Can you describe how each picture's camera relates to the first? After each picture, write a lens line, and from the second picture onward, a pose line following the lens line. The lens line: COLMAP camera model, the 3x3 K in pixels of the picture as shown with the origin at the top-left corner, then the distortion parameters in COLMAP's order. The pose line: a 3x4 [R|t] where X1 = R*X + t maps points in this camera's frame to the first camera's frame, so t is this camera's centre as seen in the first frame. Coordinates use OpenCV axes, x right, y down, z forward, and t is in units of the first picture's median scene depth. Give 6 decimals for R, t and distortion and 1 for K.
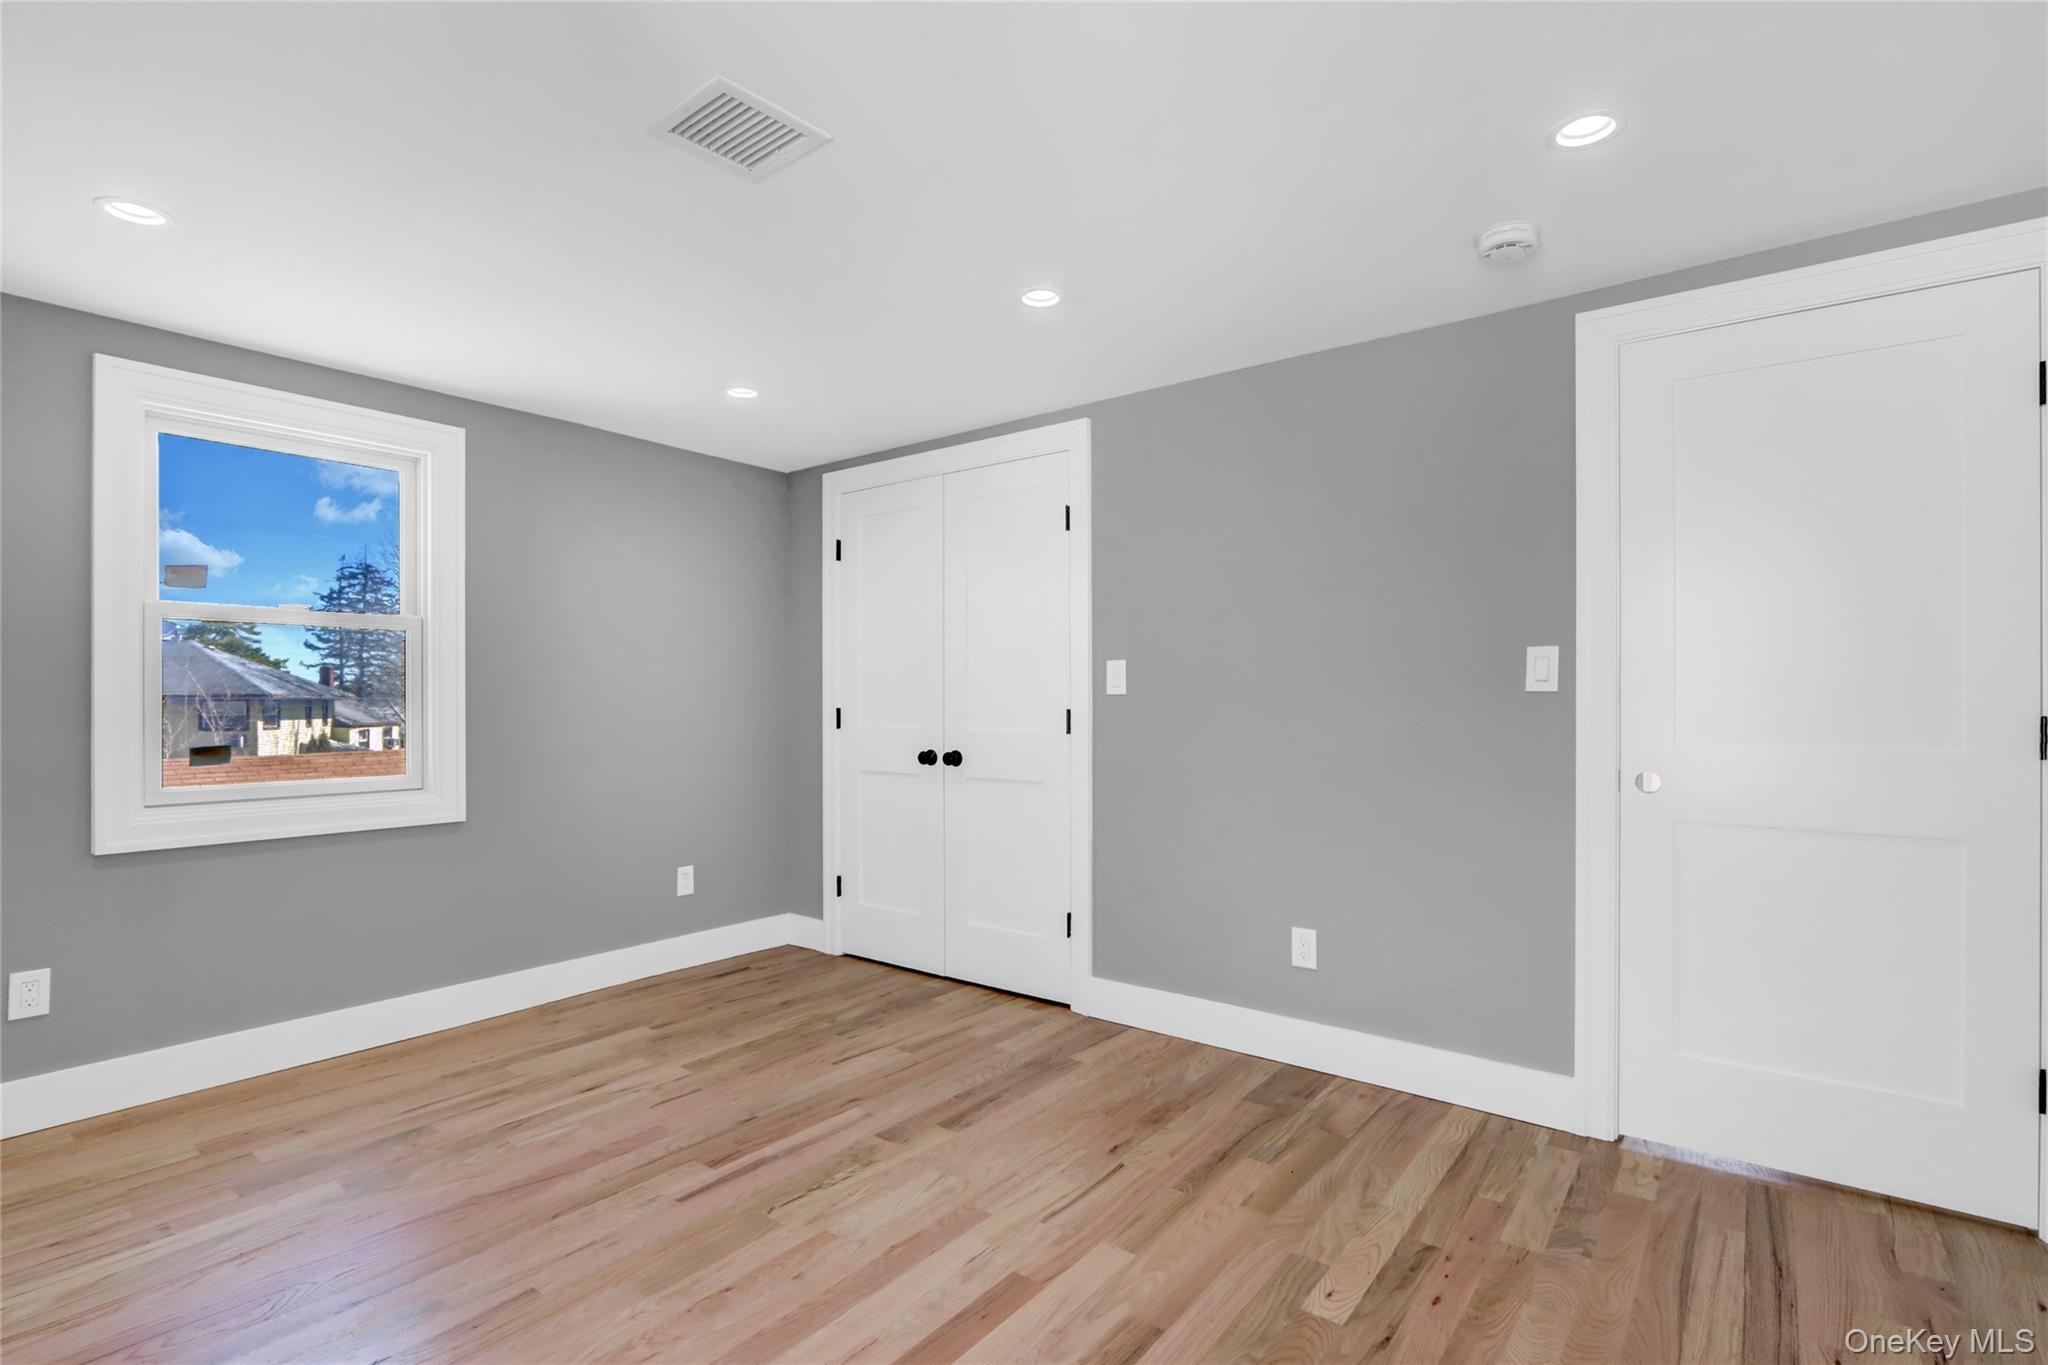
lens RADIAL K [[966.3, 0, 1021.6], [0, 966.3, 703.3], [0, 0, 1]] dist [0.001254, -0.000029]
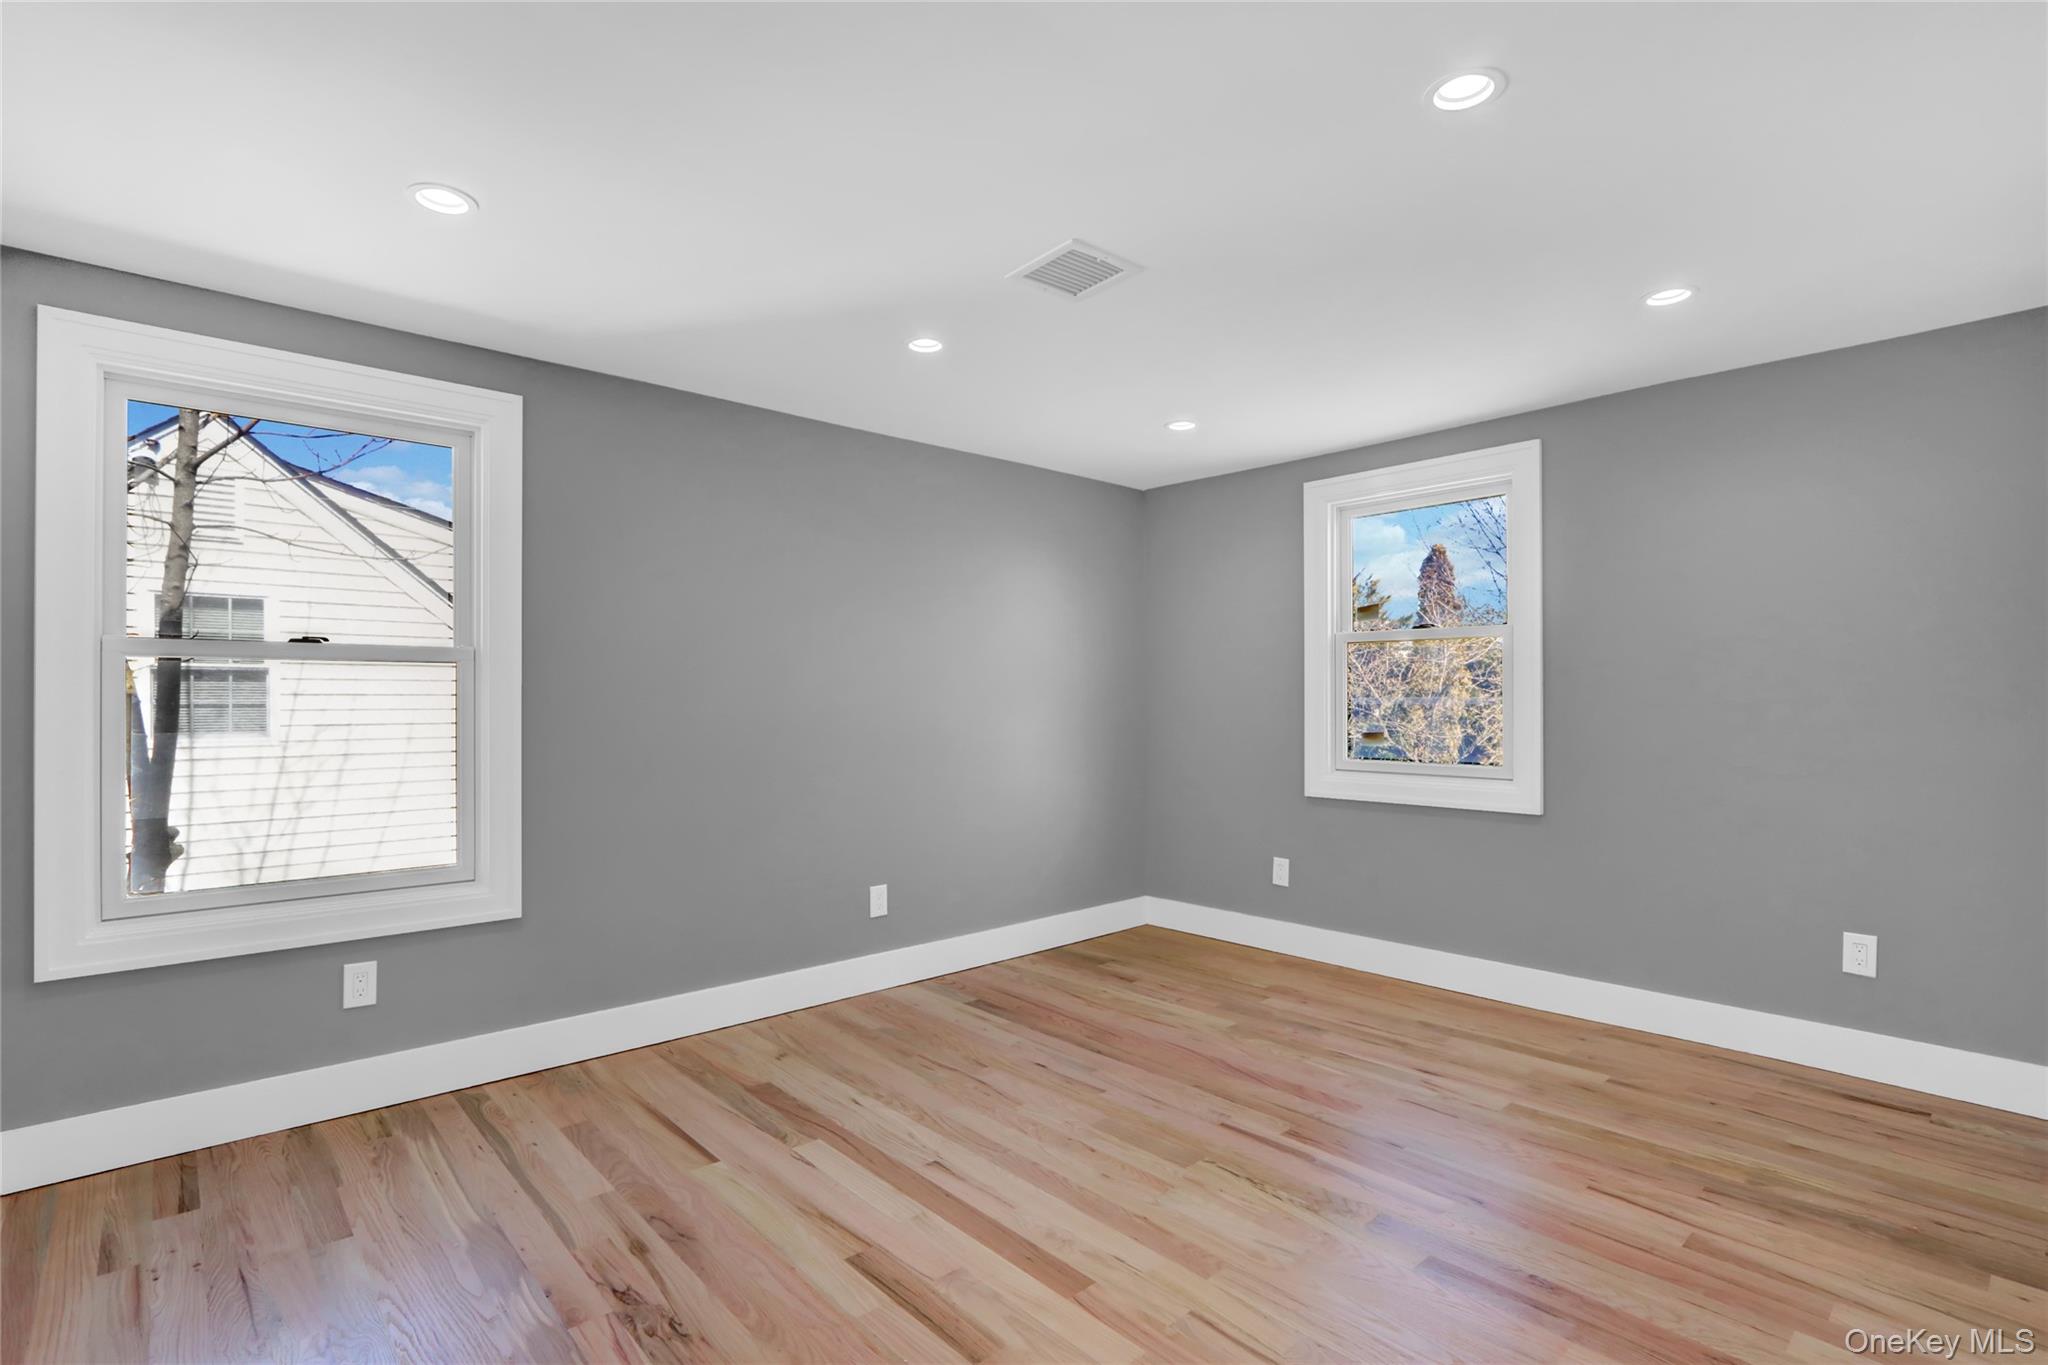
lens RADIAL K [[966.3, 0, 1021.6], [0, 966.3, 703.3], [0, 0, 1]] dist [0.001254, -0.000029]
pose [[-0.180903, 0.000509, -0.983501, 0.639114], [0.002872, 0.999996, -0.000010, -0.004333], [0.983497, -0.002826, -0.180903, 0.720335]]
